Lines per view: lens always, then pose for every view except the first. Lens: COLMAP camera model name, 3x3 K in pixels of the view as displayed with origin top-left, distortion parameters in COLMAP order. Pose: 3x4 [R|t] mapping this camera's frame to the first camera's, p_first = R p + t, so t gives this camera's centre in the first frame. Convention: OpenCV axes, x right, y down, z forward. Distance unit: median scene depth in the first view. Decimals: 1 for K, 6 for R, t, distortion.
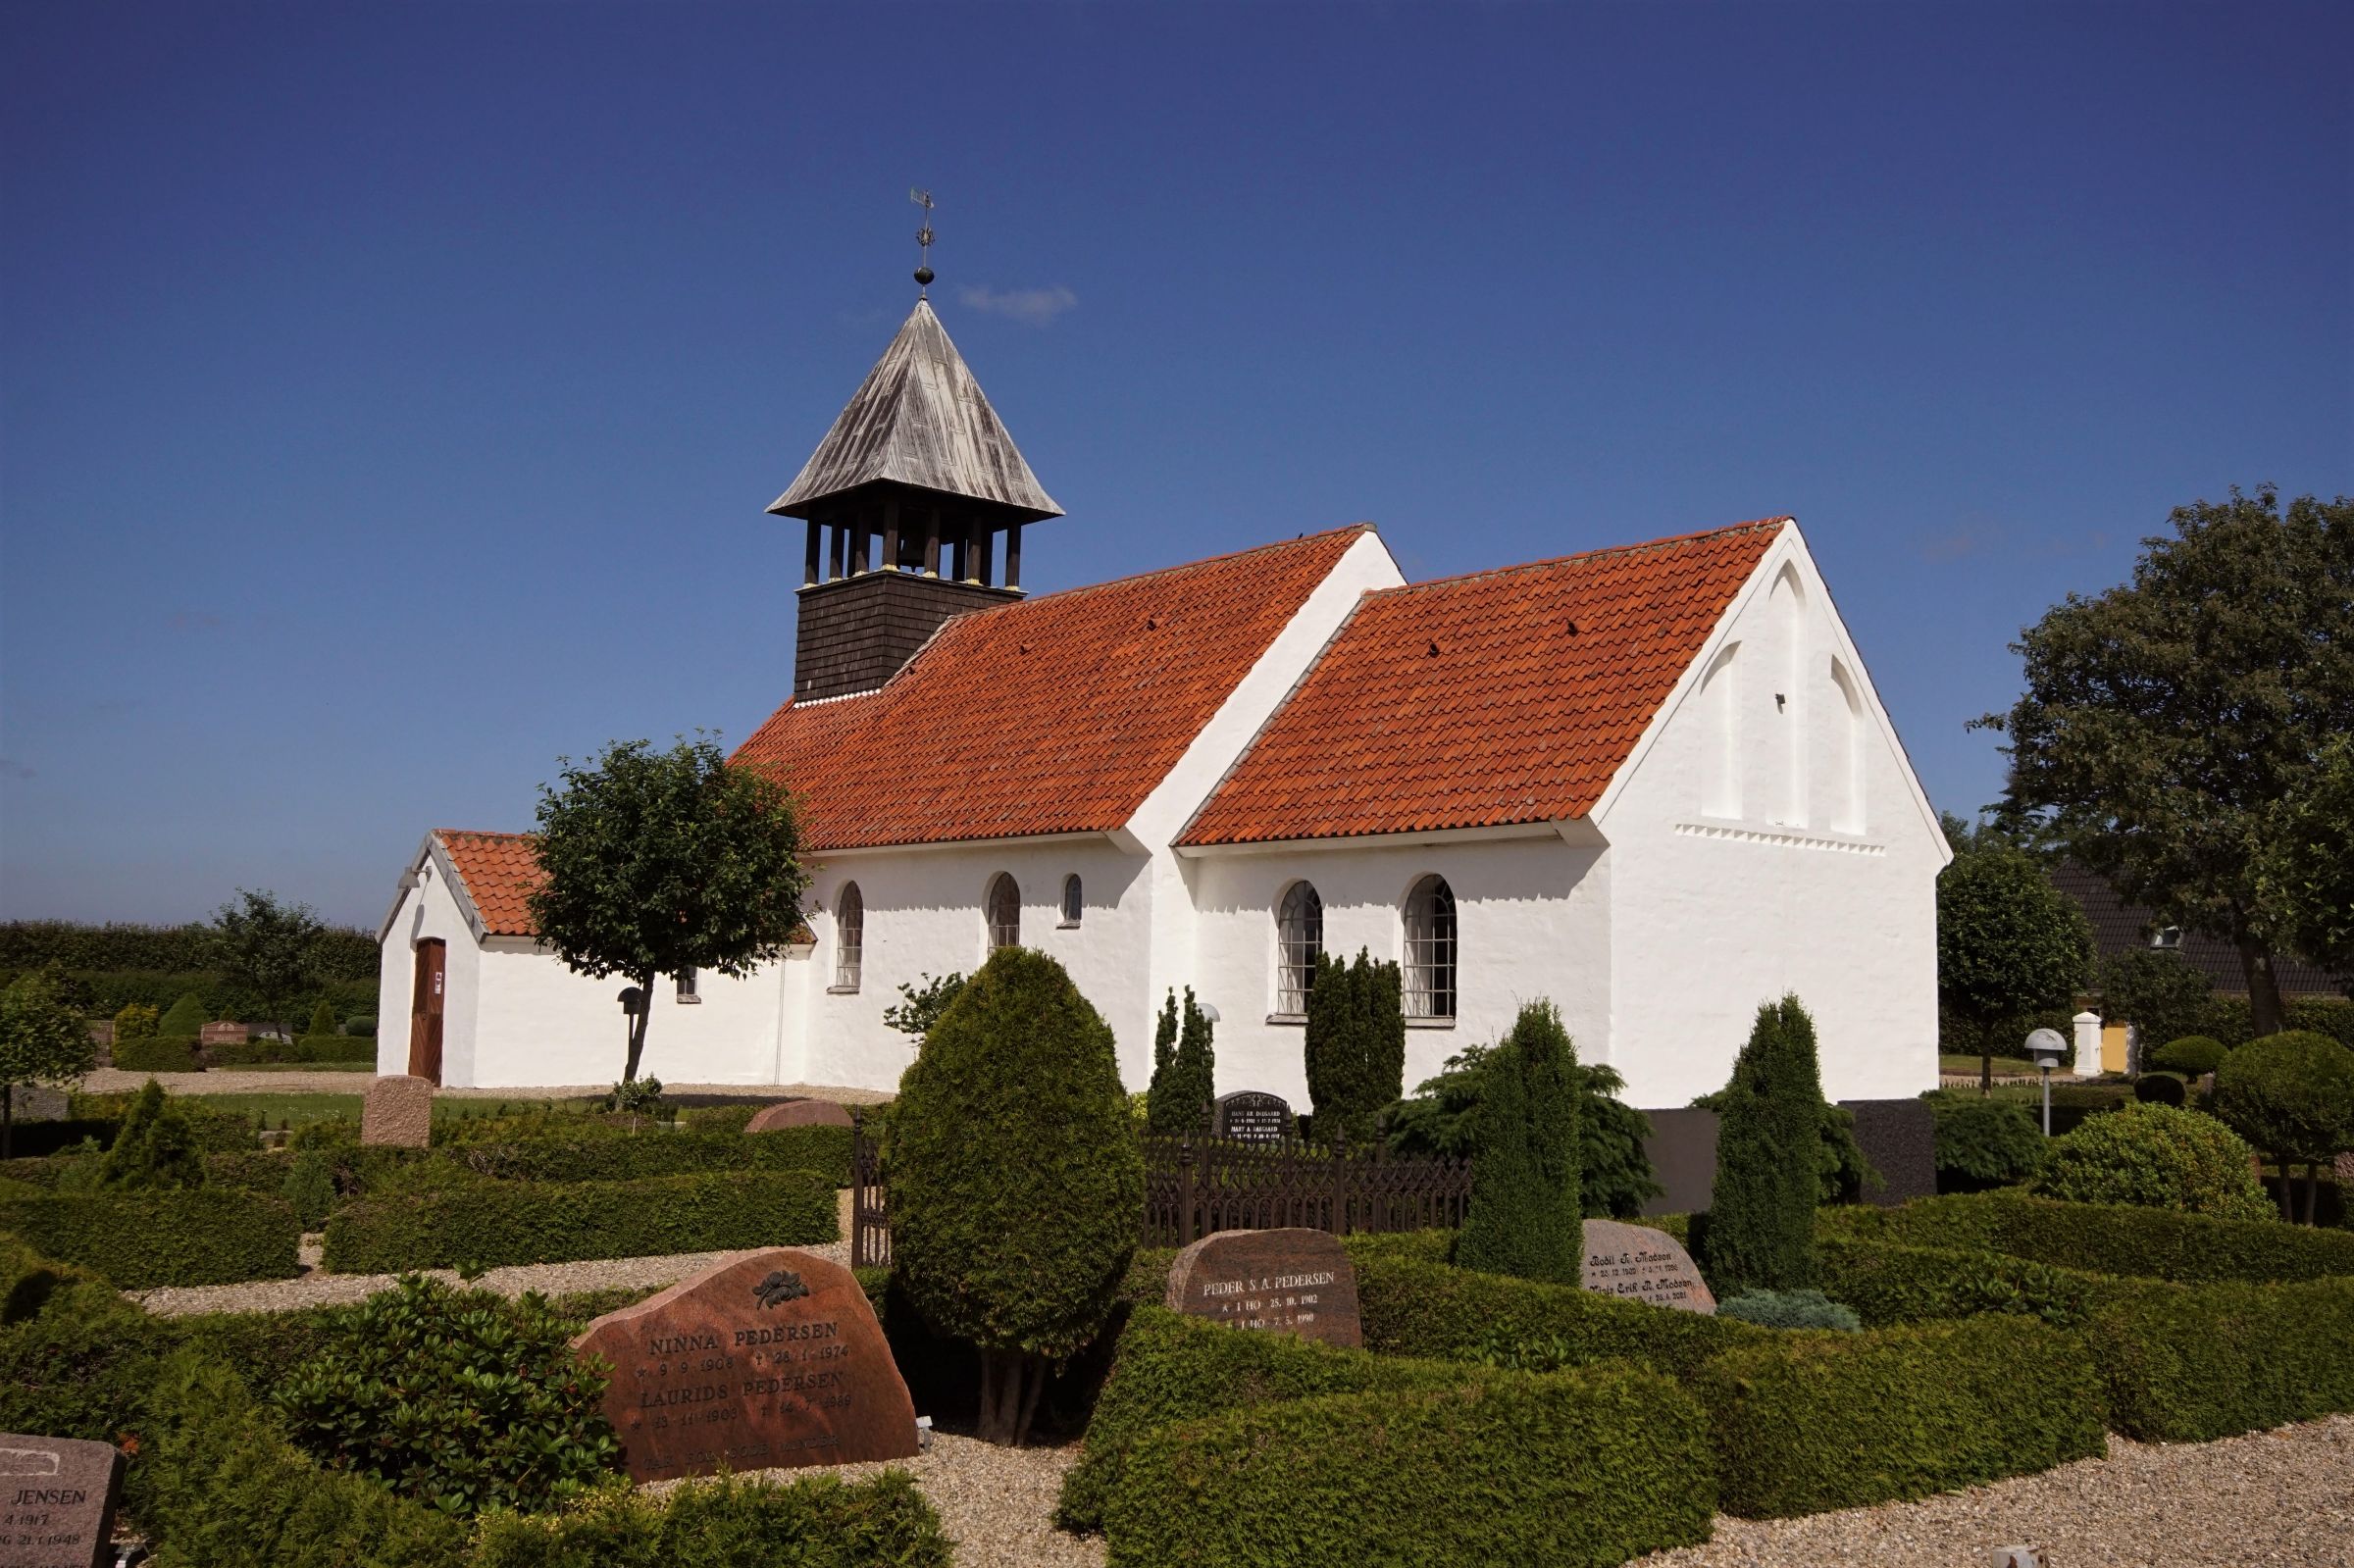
lens RADIAL K [[2046.8, 0, 1177.0], [0, 2046.8, 784.0], [0, 0, 1]] dist [0.002265, -0.000110]
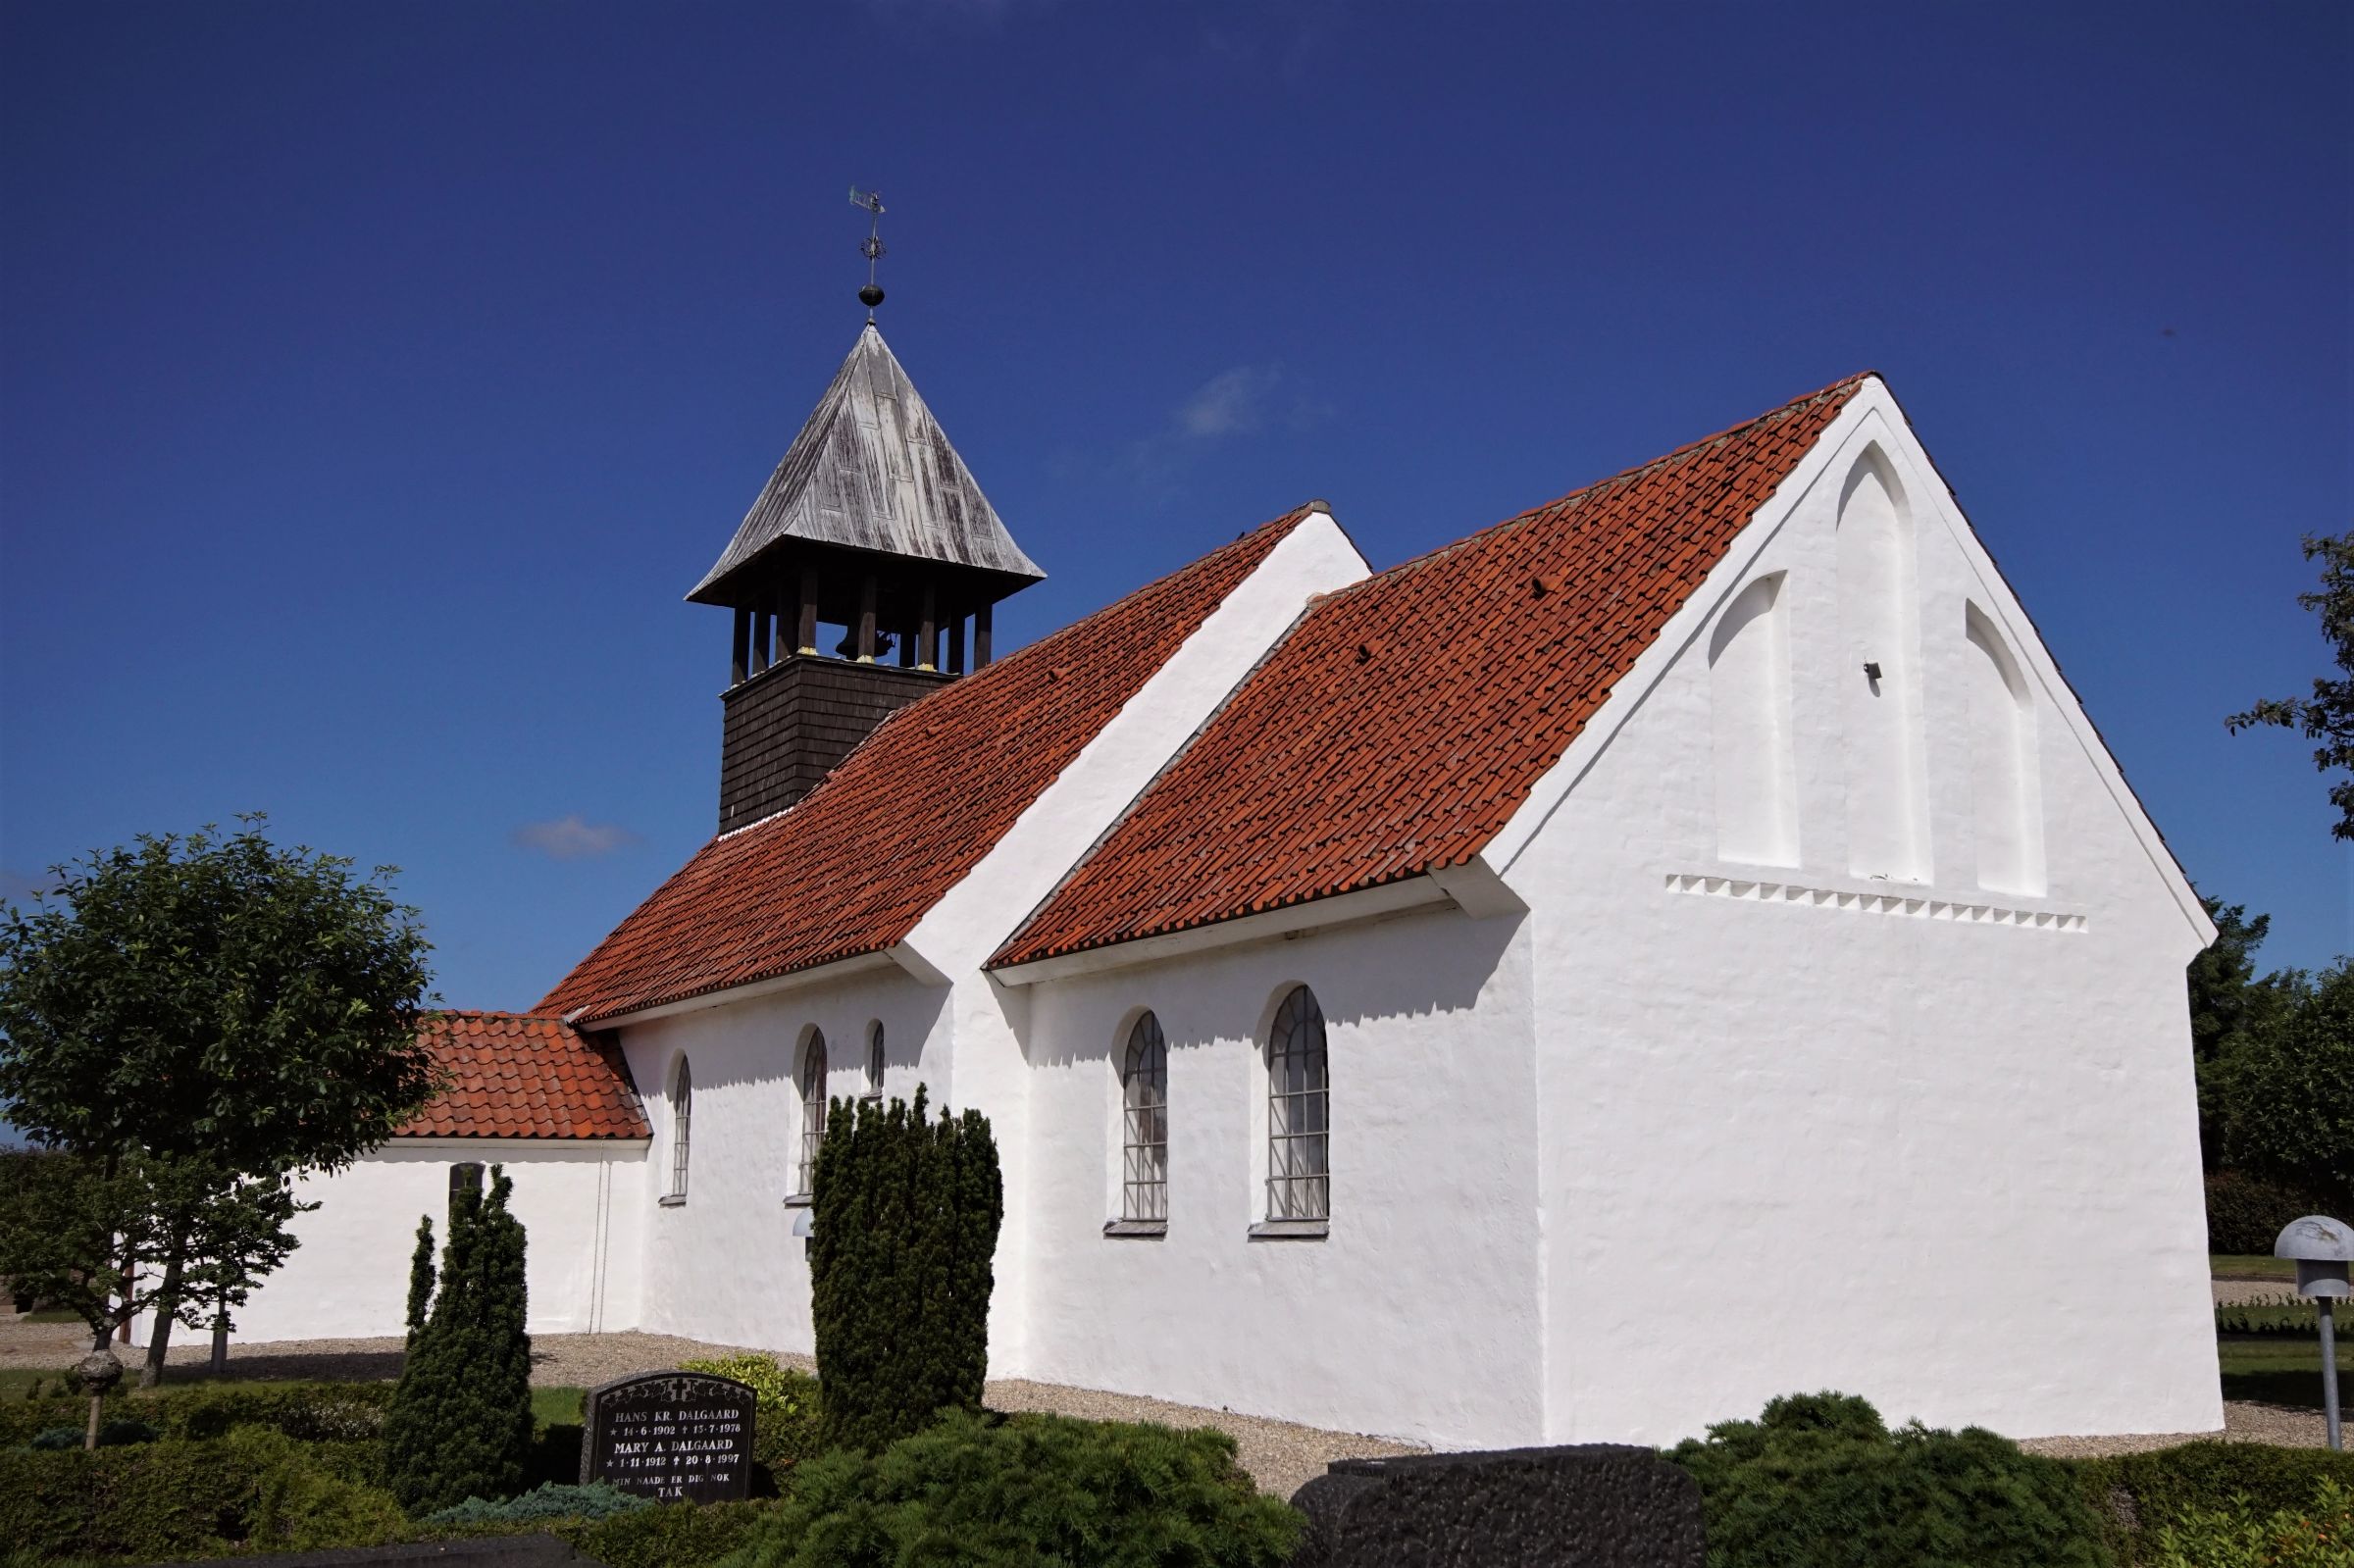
lens RADIAL K [[2163.9, 0, 1179.6], [0, 2163.9, 837.3], [0, 0, 1]] dist [0.014647, 0.001347]
pose [[0.989154, -0.046265, -0.139403, 0.173656], [0.036901, 0.996932, -0.069031, 0.041588], [0.142169, 0.063138, 0.987827, 0.334541]]
